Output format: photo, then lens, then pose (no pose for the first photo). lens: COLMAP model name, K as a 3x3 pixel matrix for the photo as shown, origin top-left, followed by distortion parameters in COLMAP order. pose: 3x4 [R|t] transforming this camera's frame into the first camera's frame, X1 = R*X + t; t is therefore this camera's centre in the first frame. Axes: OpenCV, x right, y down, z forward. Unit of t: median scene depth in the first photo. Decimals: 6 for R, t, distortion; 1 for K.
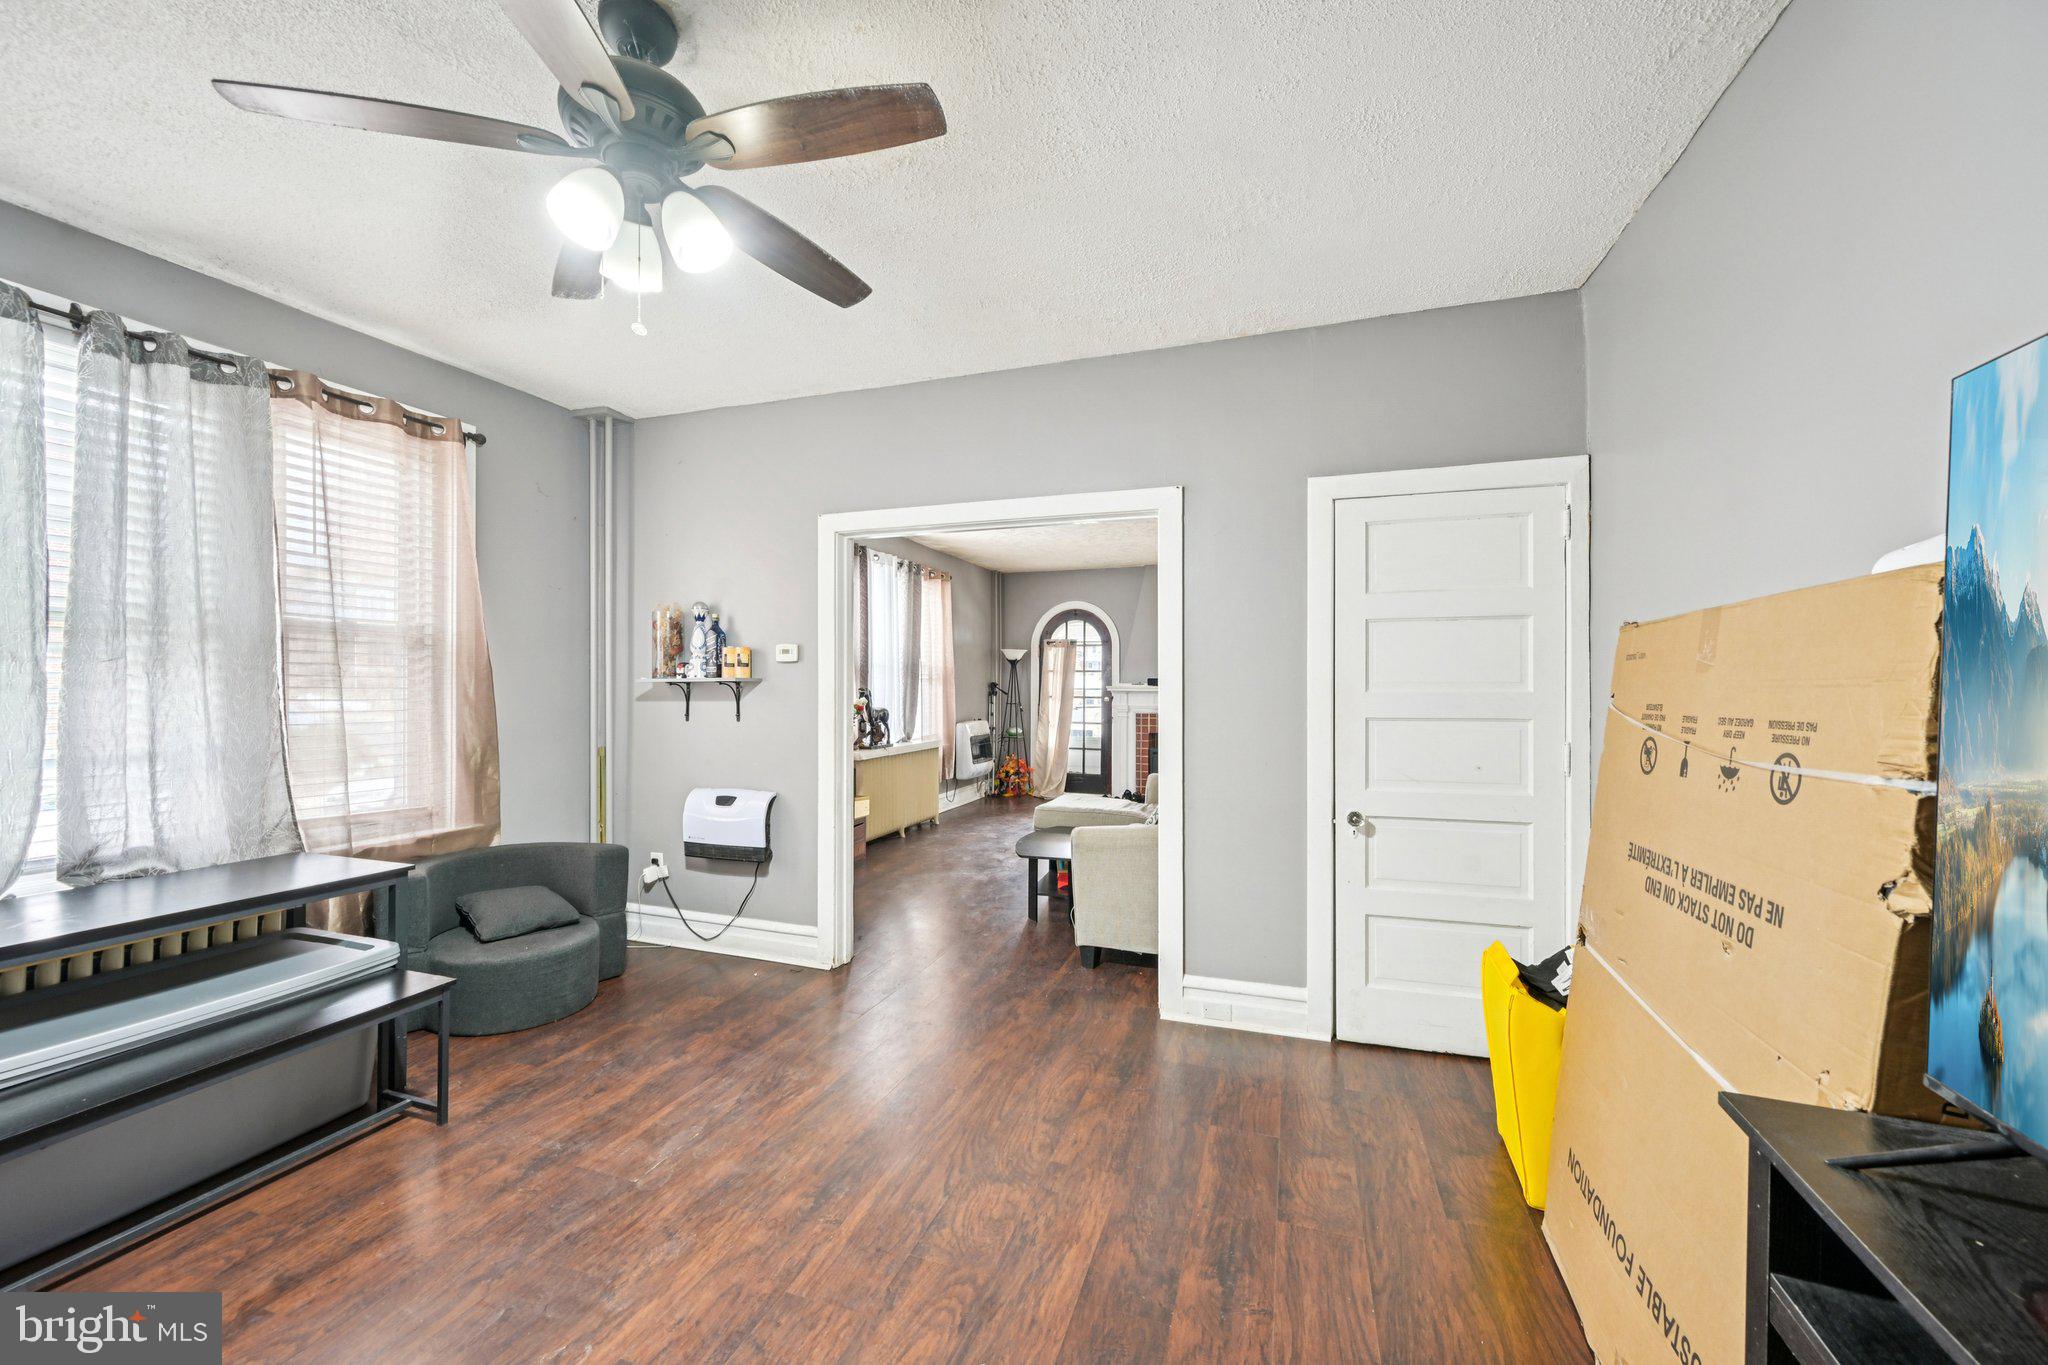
lens RADIAL K [[804.3, 0, 1024.4], [0, 804.3, 690.1], [0, 0, 1]] dist [0.002056, 0.000435]
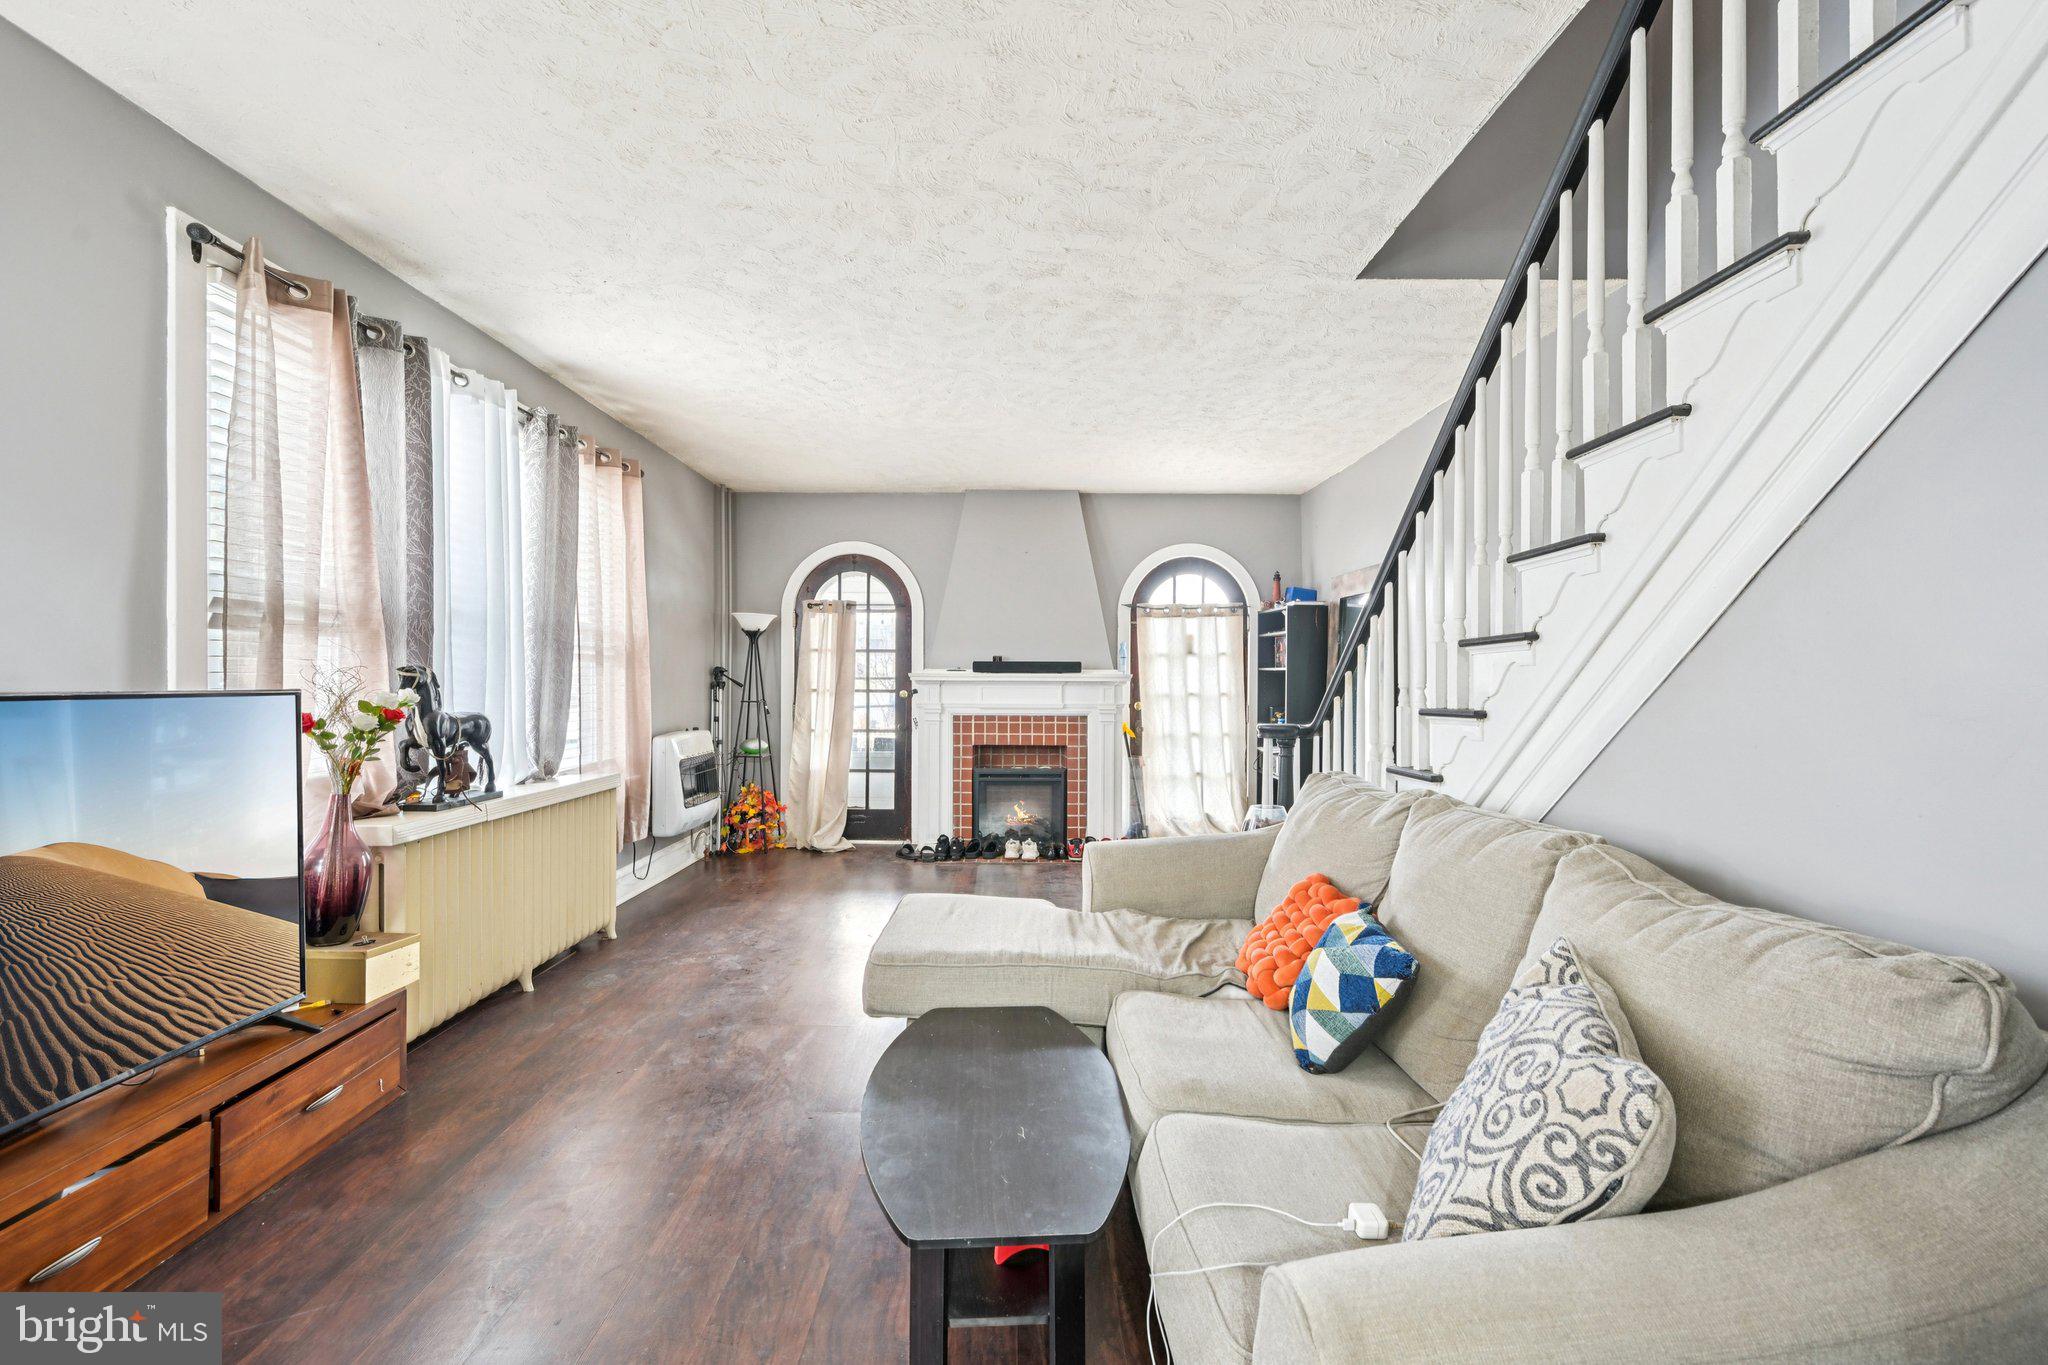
lens RADIAL K [[828.8, 0, 1023.9], [0, 828.8, 686.2], [0, 0, 1]] dist [-0.000188, 0.000067]
pose [[0.943260, -0.000741, 0.332053, -0.040921], [0.000825, 1.000000, -0.000110, 0.007463], [-0.332053, 0.000377, 0.943261, 0.465791]]
